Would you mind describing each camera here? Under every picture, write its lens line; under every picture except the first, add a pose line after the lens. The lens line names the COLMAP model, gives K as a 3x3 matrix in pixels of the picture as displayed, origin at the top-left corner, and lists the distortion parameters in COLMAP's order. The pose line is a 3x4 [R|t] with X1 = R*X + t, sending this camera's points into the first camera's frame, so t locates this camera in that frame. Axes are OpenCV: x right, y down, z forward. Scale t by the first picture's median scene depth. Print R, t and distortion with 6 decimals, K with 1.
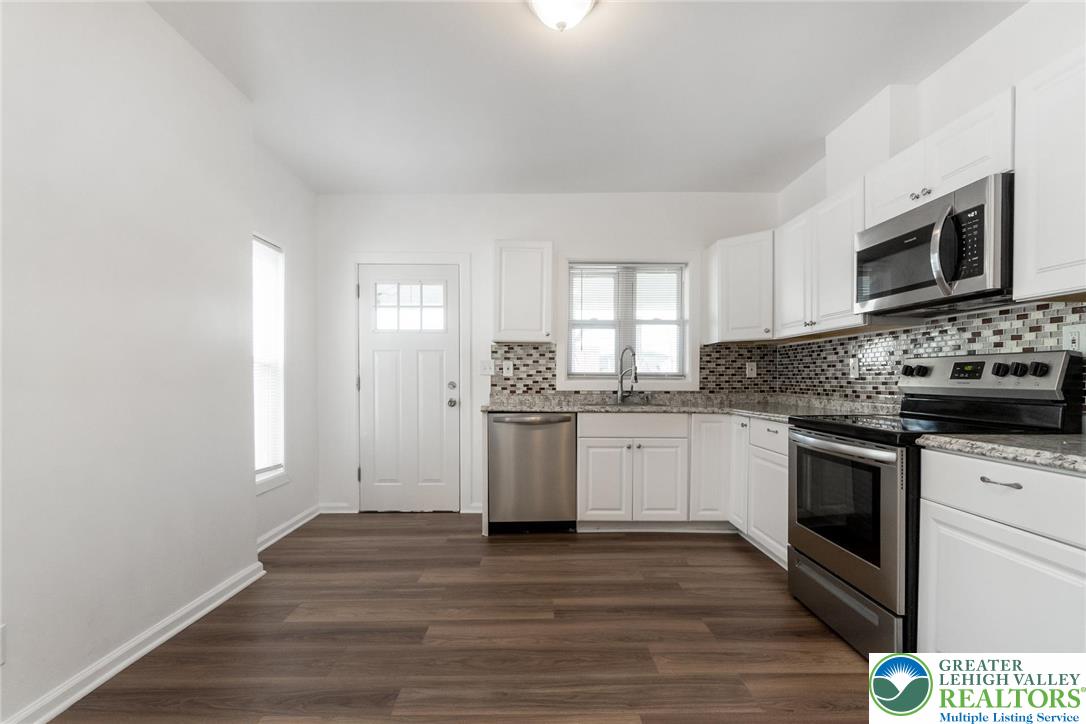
lens RADIAL K [[481.6, 0, 547.1], [0, 481.6, 385.0], [0, 0, 1]] dist [-0.012007, 0.001853]
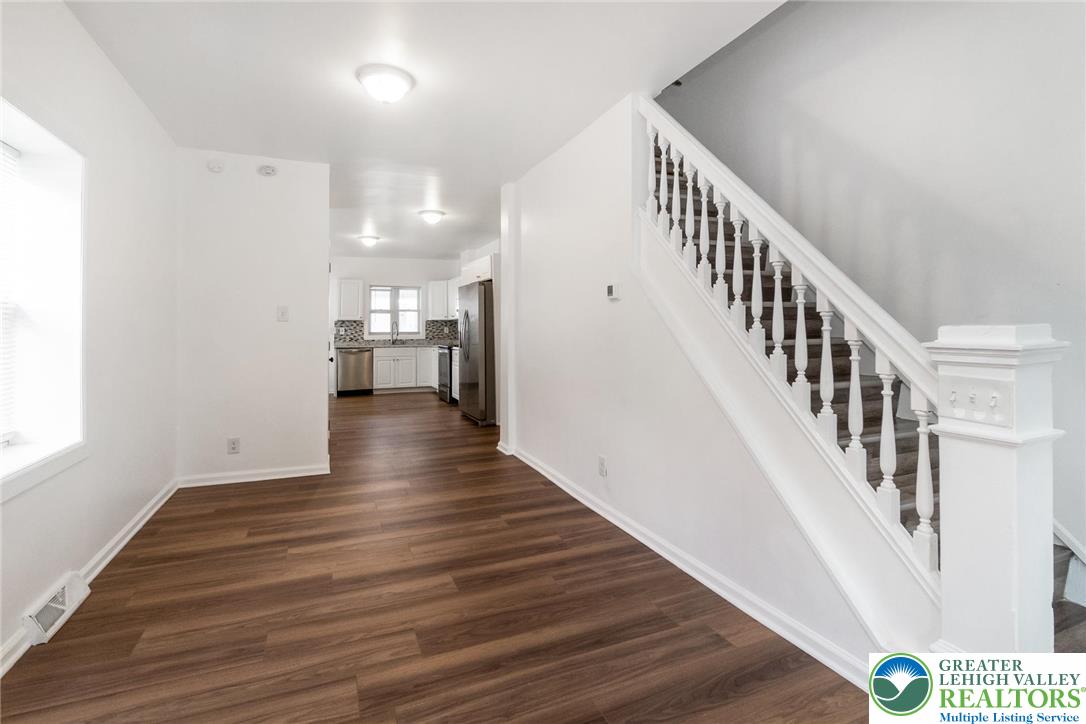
lens RADIAL K [[503.5, 0, 538.6], [0, 503.5, 322.2], [0, 0, 1]] dist [-0.005563, -0.000263]
pose [[0.929456, -0.002583, 0.368923, -0.111077], [0.014523, 0.999457, -0.029589, 0.011837], [-0.368646, 0.032859, 0.928989, -1.878160]]
